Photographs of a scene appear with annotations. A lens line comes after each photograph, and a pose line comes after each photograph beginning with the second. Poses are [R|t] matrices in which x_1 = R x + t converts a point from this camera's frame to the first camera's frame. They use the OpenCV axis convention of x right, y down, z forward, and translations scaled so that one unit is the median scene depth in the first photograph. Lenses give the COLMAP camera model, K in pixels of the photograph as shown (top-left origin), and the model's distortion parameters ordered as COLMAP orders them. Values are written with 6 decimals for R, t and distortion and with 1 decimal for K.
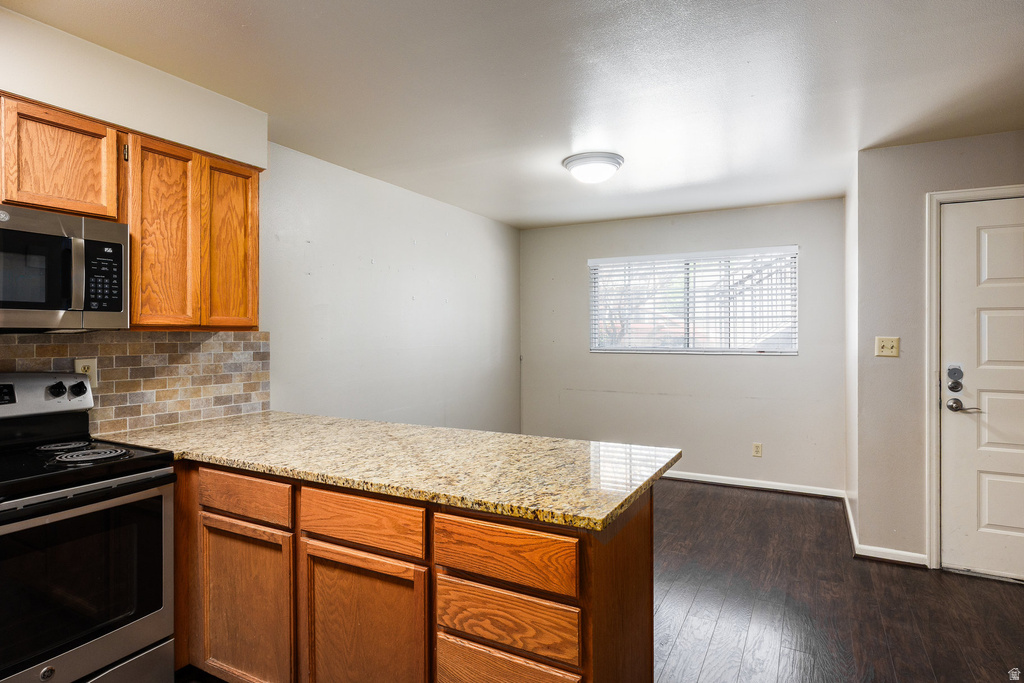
lens RADIAL K [[551.5, 0, 516.5], [0, 551.5, 333.4], [0, 0, 1]] dist [0.000711, 0.000210]
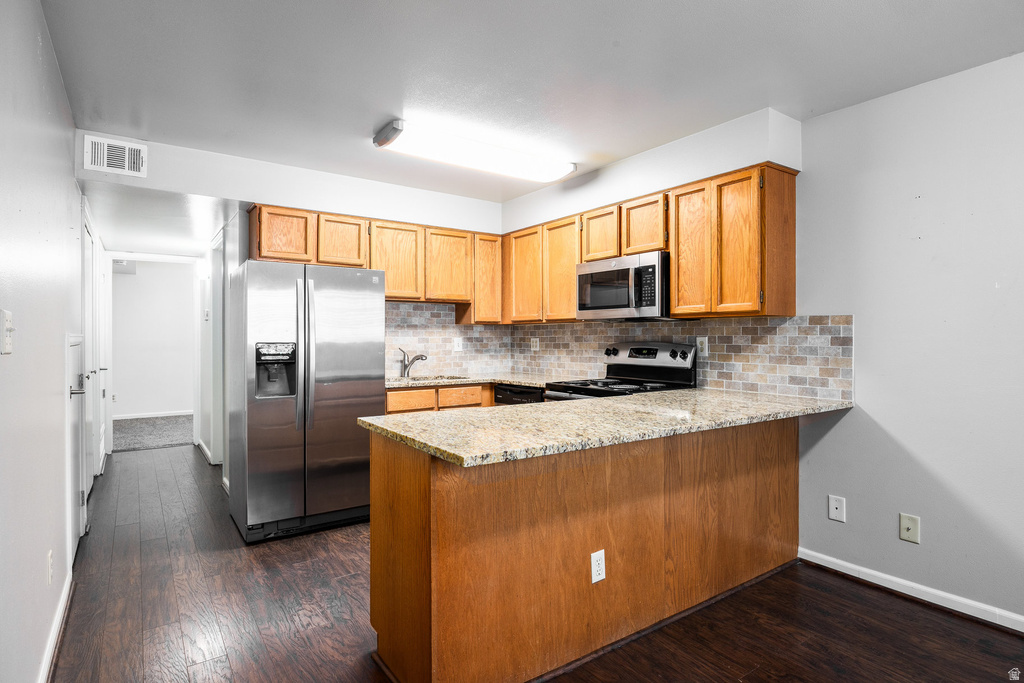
lens RADIAL K [[551.5, 0, 516.7], [0, 551.5, 340.9], [0, 0, 1]] dist [0.000711, 0.000210]
pose [[-0.447674, 0.006743, -0.894171, 0.724735], [-0.001883, 0.999962, 0.008484, 0.039192], [0.894195, 0.005482, -0.447645, 1.074132]]
